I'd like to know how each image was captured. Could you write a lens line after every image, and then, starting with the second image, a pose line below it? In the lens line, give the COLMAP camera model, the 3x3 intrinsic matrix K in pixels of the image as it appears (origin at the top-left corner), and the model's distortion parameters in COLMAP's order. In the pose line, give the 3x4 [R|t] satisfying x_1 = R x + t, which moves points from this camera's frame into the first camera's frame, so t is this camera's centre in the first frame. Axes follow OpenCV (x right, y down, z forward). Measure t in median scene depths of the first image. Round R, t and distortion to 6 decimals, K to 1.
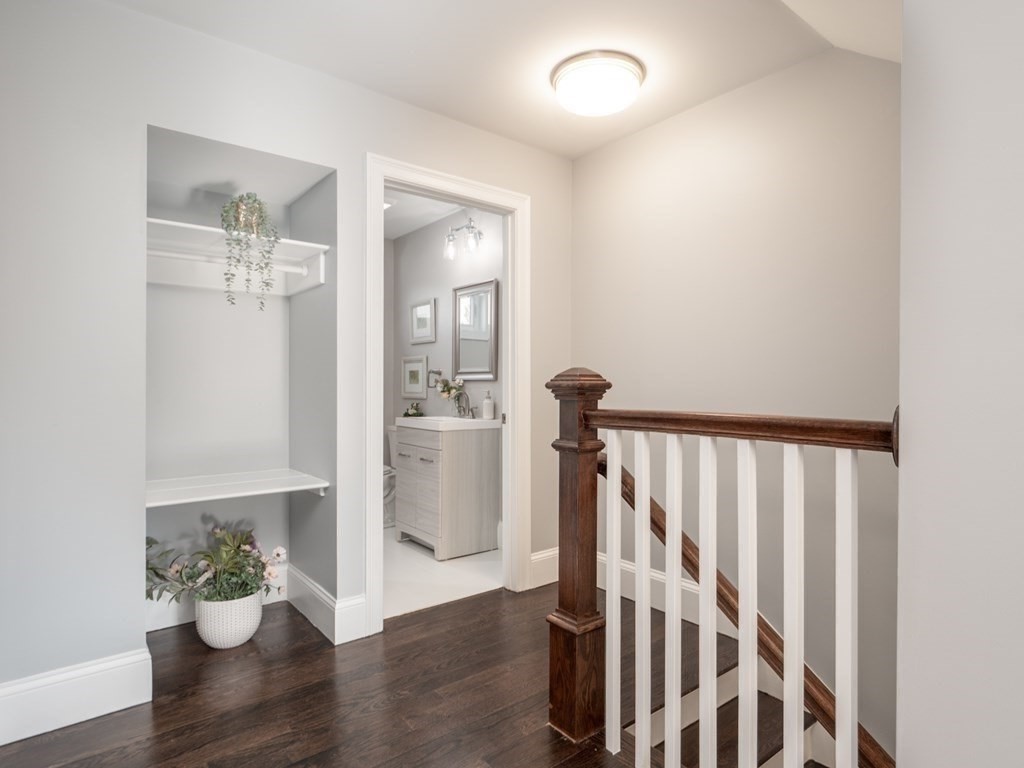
lens RADIAL K [[567.9, 0, 512.0], [0, 567.9, 384.0], [0, 0, 1]] dist [0.000226, -0.000003]
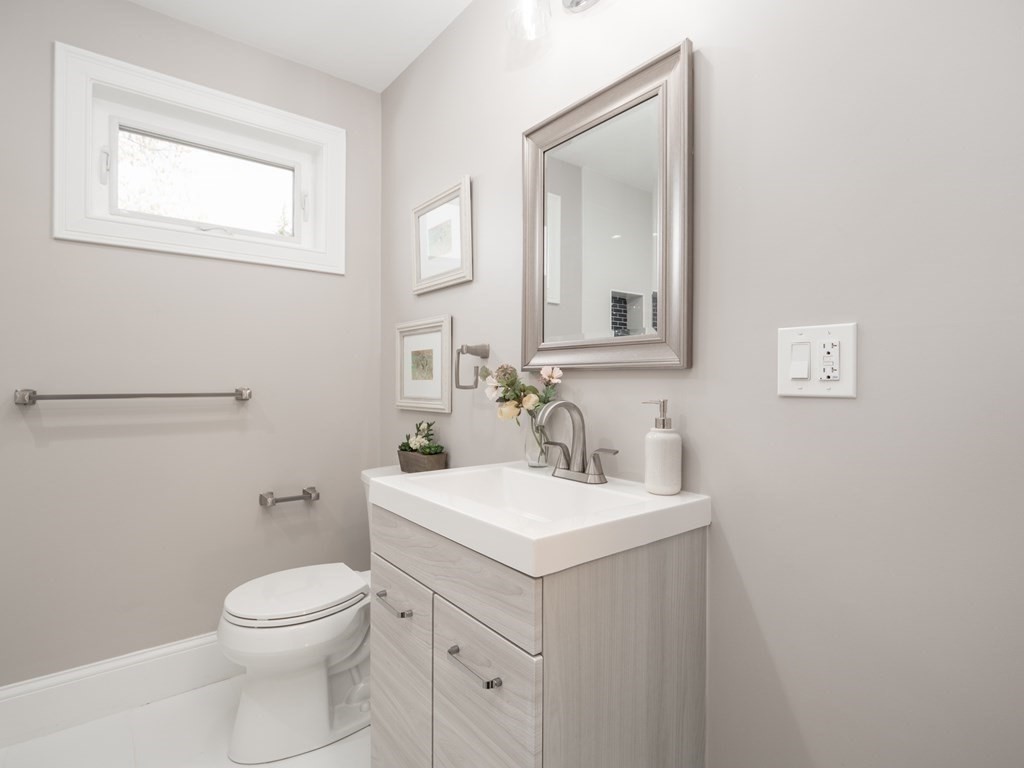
lens RADIAL K [[510.7, 0, 512.0], [0, 510.7, 384.0], [0, 0, 1]] dist [-0.000068, 0.000044]
pose [[0.999998, -0.001927, 0.000948, -0.110818], [0.001920, 0.999973, 0.007049, 0.000651], [-0.000961, -0.007048, 0.999975, 0.649100]]
